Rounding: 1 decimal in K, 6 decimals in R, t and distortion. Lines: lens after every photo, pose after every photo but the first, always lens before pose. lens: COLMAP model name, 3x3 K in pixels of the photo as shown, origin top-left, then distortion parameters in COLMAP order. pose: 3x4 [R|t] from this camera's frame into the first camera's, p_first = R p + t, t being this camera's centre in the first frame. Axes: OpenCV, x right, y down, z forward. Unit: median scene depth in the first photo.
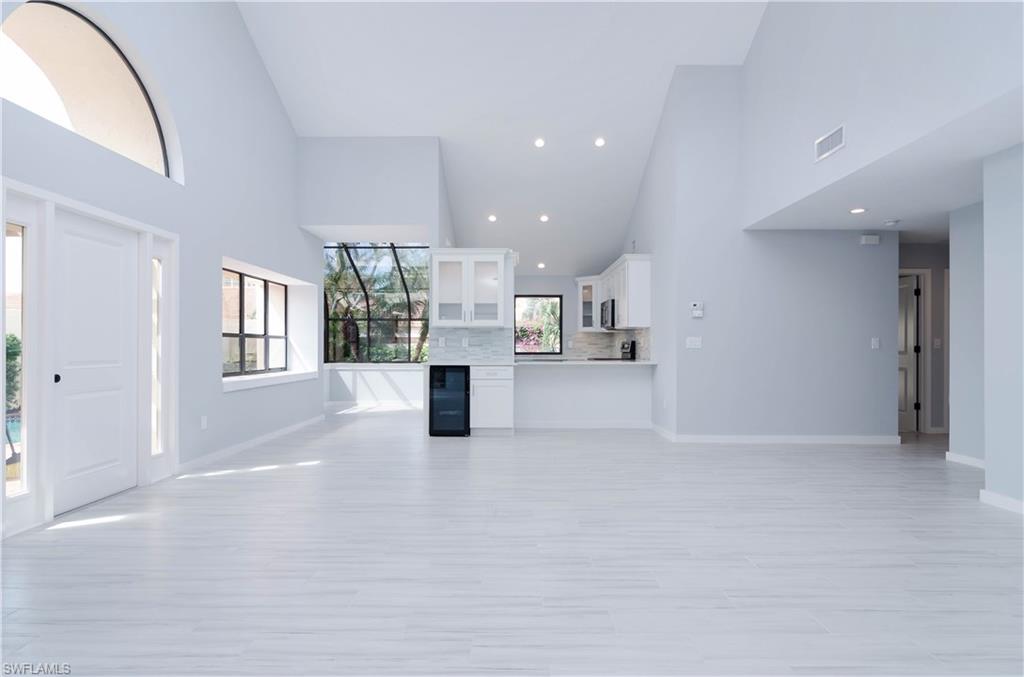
lens RADIAL K [[562.2, 0, 510.6], [0, 562.2, 349.1], [0, 0, 1]] dist [0.002452, 0.000066]
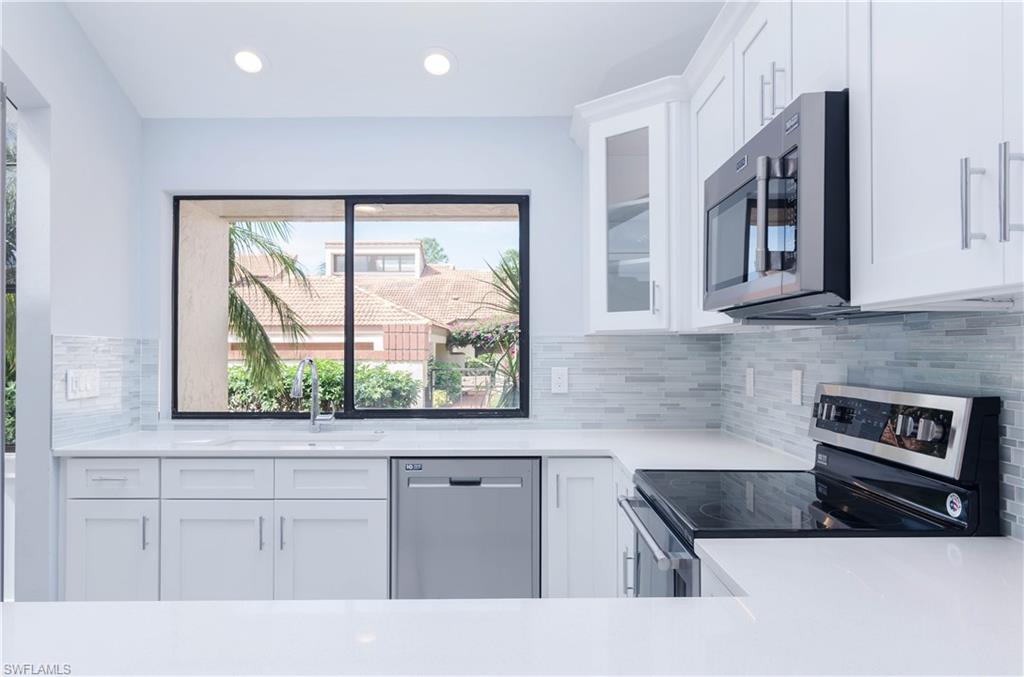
lens RADIAL K [[690.5, 0, 512.7], [0, 690.5, 348.2], [0, 0, 1]] dist [-0.006681, -0.002791]
pose [[0.999992, 0.001853, 0.003470, 0.124025], [-0.001820, 0.999955, -0.009321, -0.029781], [-0.003487, 0.009314, 0.999951, 1.004577]]
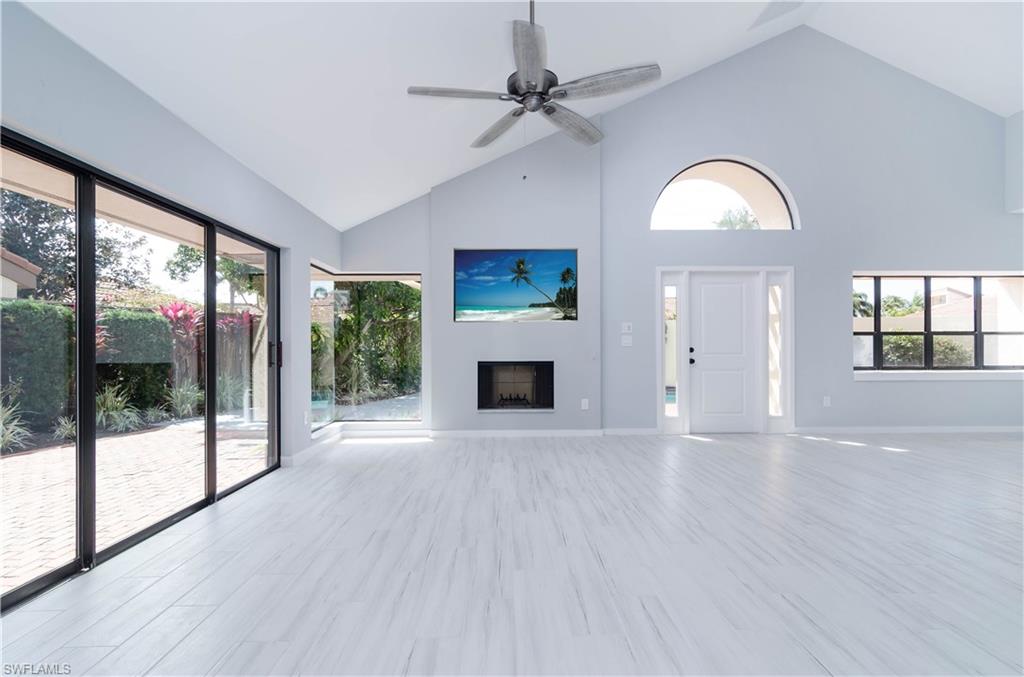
lens RADIAL K [[483.3, 0, 509.8], [0, 483.3, 345.4], [0, 0, 1]] dist [-0.009540, -0.000442]
pose [[0.015555, -0.005296, -0.999865, 0.415228], [-0.000820, 0.999986, -0.005310, 0.003813], [0.999879, 0.000902, 0.015551, 0.175989]]
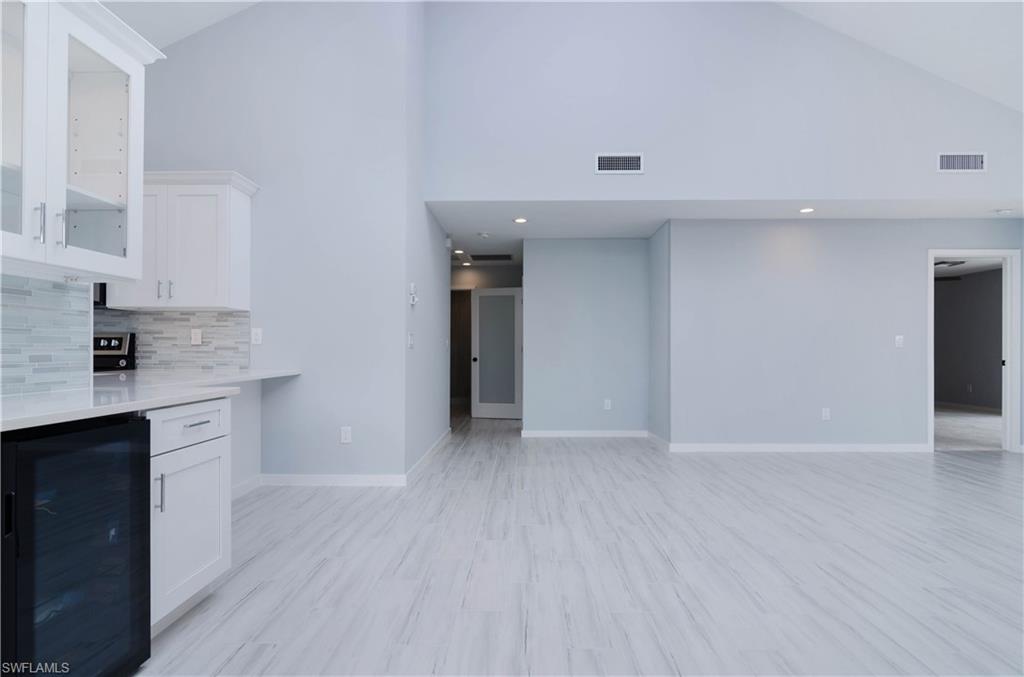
lens RADIAL K [[543.5, 0, 513.1], [0, 543.5, 343.4], [0, 0, 1]] dist [0.002748, 0.000377]
pose [[0.015707, 0.008191, 0.999843, -0.326787], [0.002416, 0.999963, -0.008230, -0.001115], [-0.999874, 0.002545, 0.015686, 0.774752]]
